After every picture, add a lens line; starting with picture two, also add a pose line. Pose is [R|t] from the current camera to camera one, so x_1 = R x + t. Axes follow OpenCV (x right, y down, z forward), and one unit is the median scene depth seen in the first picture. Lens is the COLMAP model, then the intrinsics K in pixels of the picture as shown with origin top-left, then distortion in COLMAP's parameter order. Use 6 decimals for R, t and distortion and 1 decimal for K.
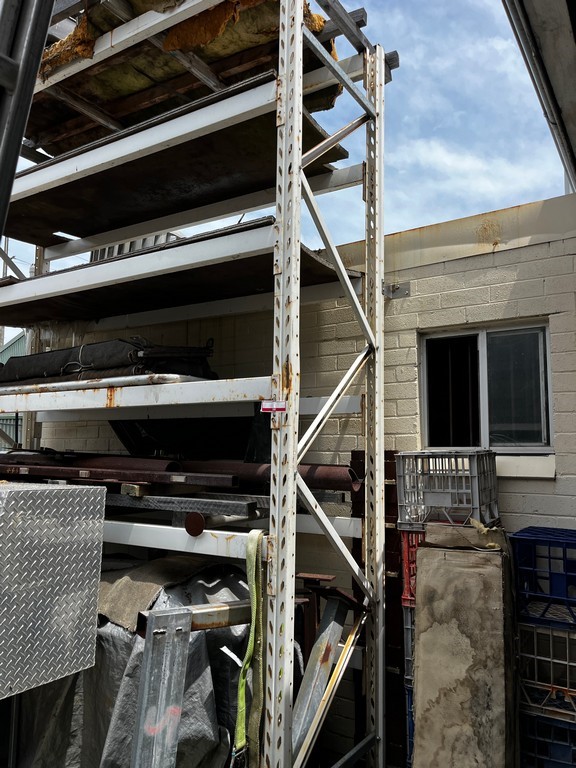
lens RADIAL K [[583.0, 0, 288.0], [0, 583.0, 389.2], [0, 0, 1]] dist [0.044179, -0.065578]
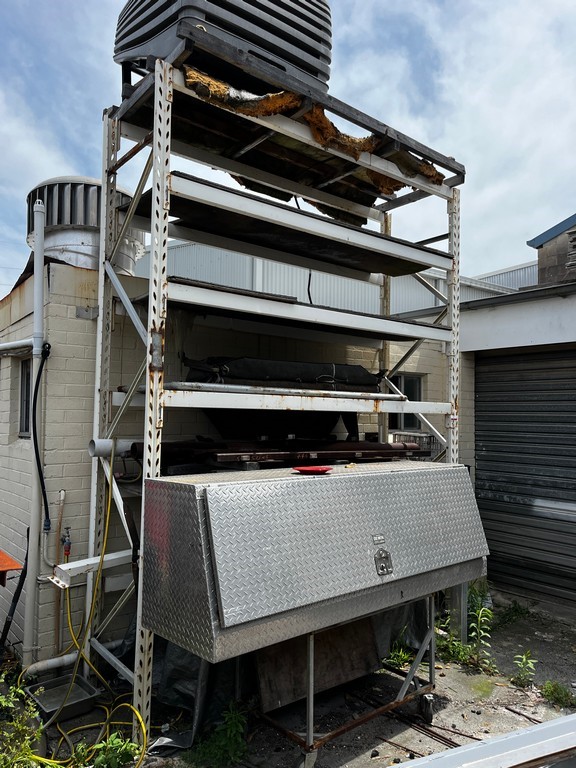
lens RADIAL K [[591.0, 0, 289.8], [0, 591.0, 380.1], [0, 0, 1]] dist [0.021570, 0.003543]
pose [[0.336230, 0.049065, 0.940501, -1.878547], [-0.123814, 0.992277, -0.007502, -0.014724], [-0.933606, -0.113925, 0.339708, 0.672788]]
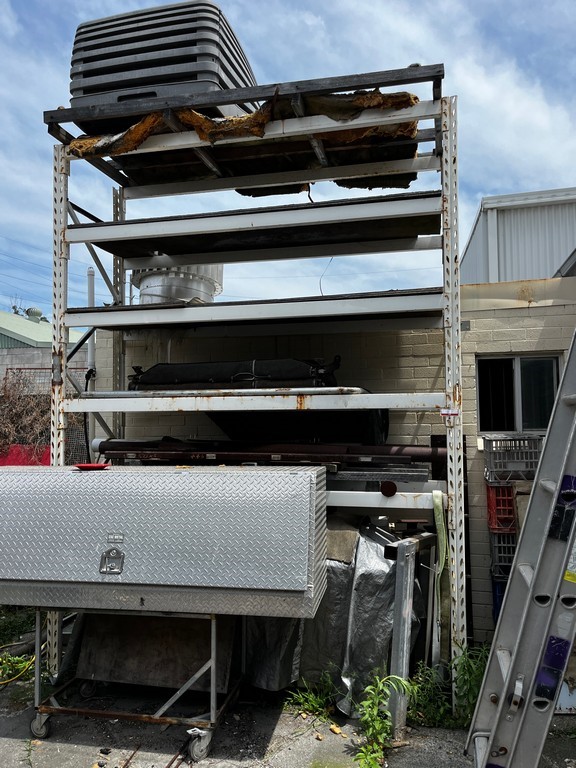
lens RADIAL K [[589.6, 0, 288.0], [0, 589.6, 384.0], [0, 0, 1]] dist [0.012035, 0.002572]
pose [[0.949576, 0.002075, 0.313529, -0.759325], [-0.017417, 0.998783, 0.046143, -0.091678], [-0.313051, -0.049277, 0.948457, -0.304488]]
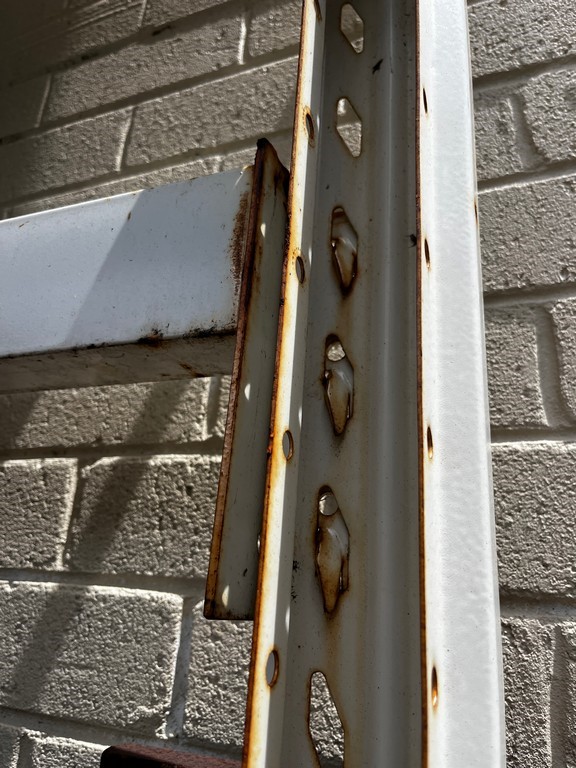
lens RADIAL K [[589.6, 0, 288.0], [0, 589.6, 384.0], [0, 0, 1]] dist [0.012035, 0.002572]
pose [[0.983482, 0.107138, 0.145893, 0.130859], [-0.070969, 0.969714, -0.233707, 0.072383], [-0.166513, 0.219493, 0.961299, 0.974835]]
